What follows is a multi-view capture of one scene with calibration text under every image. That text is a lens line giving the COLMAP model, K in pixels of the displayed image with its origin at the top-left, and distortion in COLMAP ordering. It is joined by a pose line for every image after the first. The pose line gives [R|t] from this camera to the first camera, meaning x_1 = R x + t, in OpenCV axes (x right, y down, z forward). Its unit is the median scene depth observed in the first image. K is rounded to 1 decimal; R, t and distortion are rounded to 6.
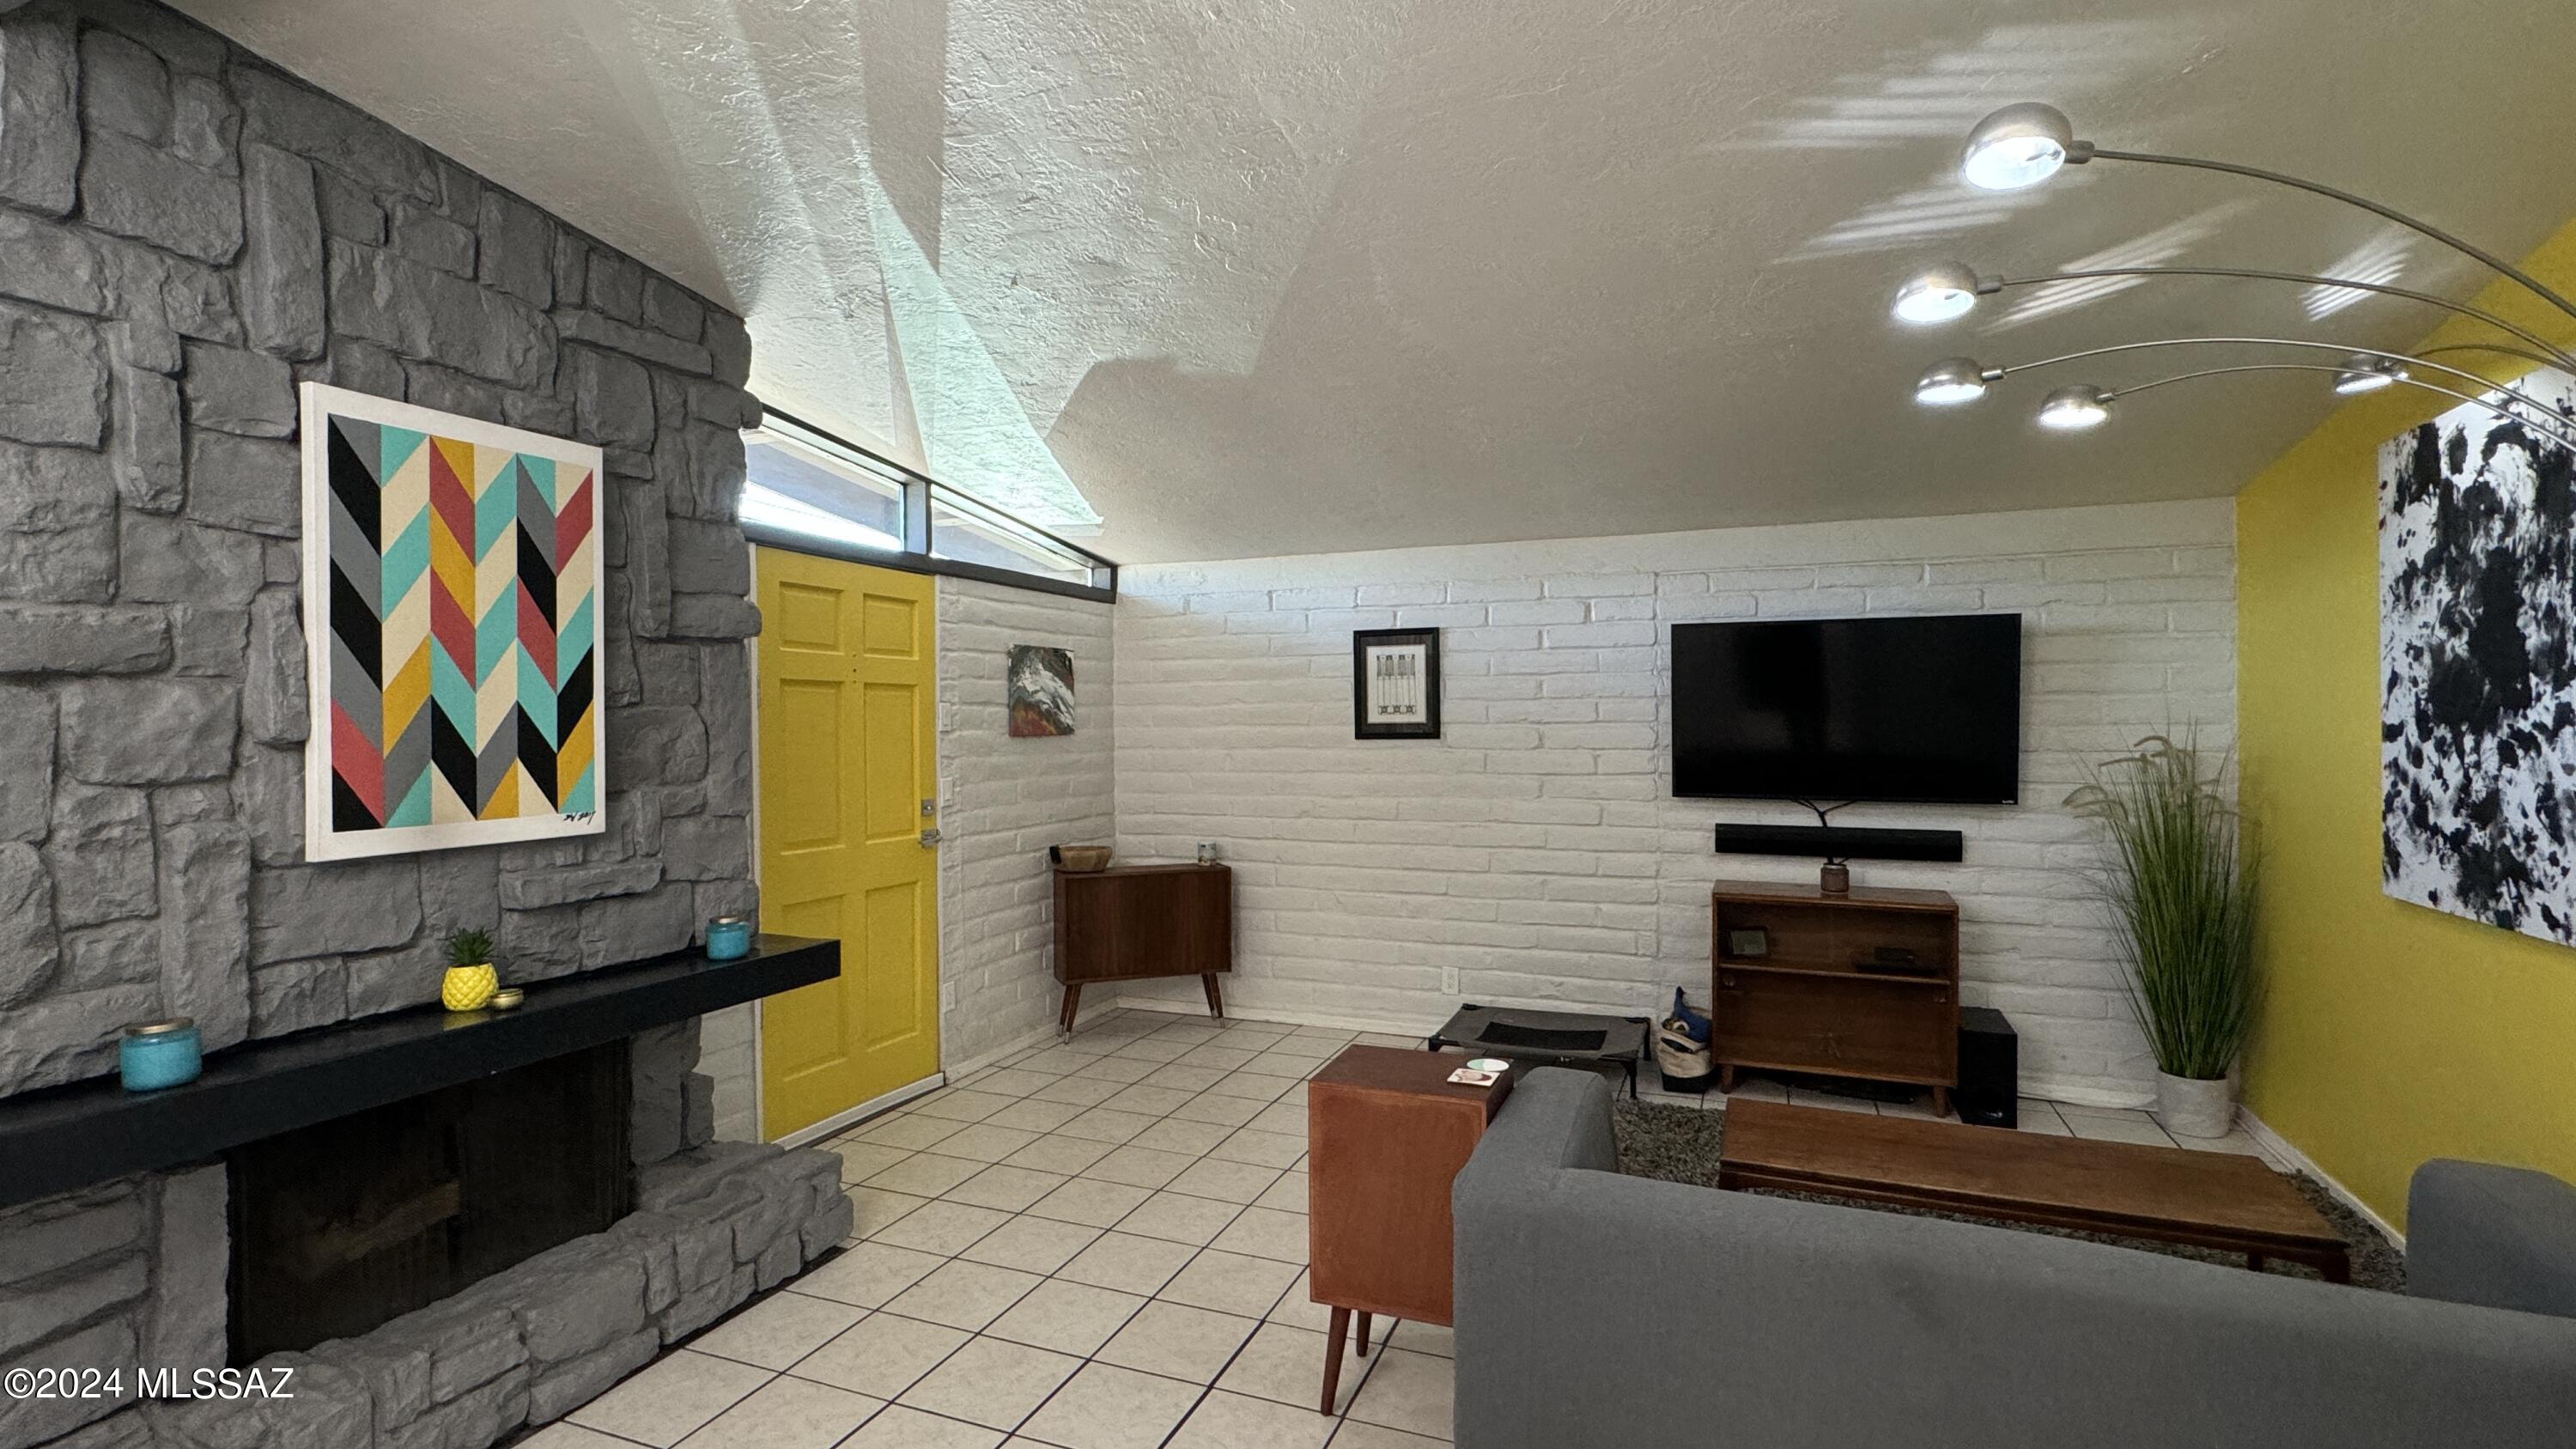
lens RADIAL K [[1188.9, 0, 1292.1], [0, 1188.9, 719.7], [0, 0, 1]] dist [-0.000726, 0.001528]
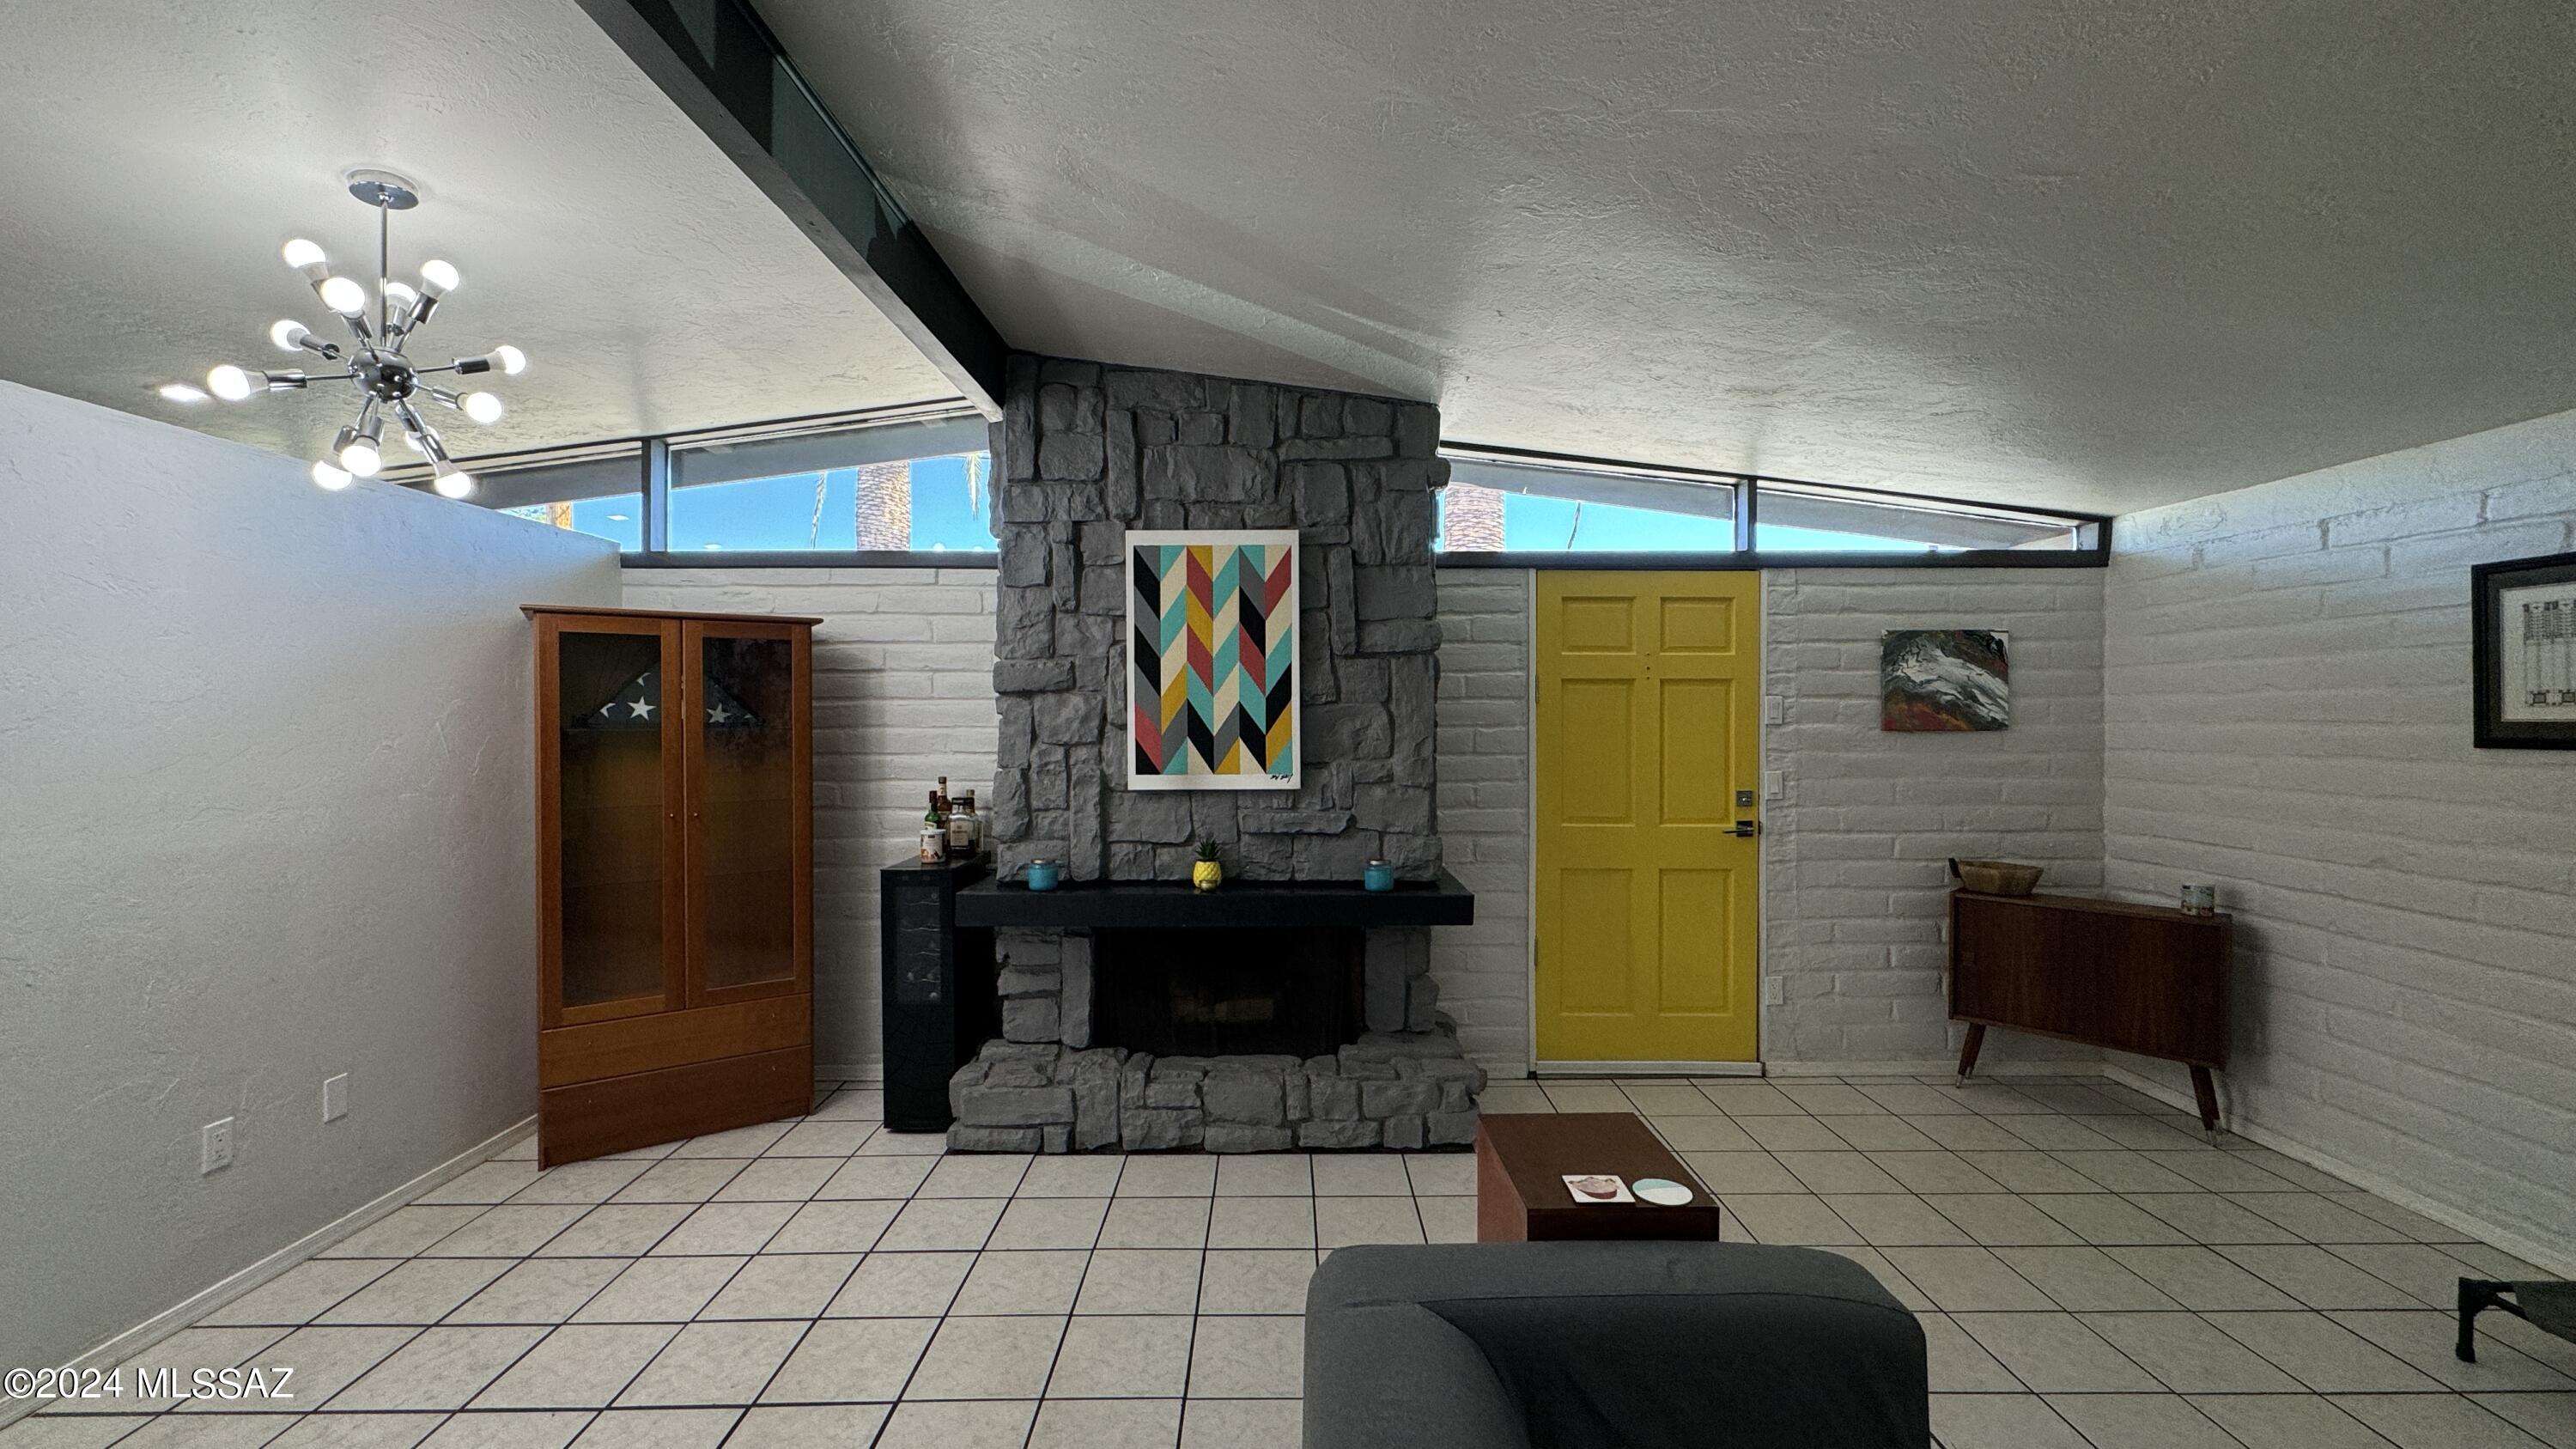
lens RADIAL K [[1035.0, 0, 1292.9], [0, 1035.0, 719.2], [0, 0, 1]] dist [0.001489, 0.000260]
pose [[0.375688, 0.010004, -0.926692, 0.584480], [-0.000570, 0.999944, 0.010564, -0.005771], [0.926746, -0.003441, 0.375673, 0.483675]]
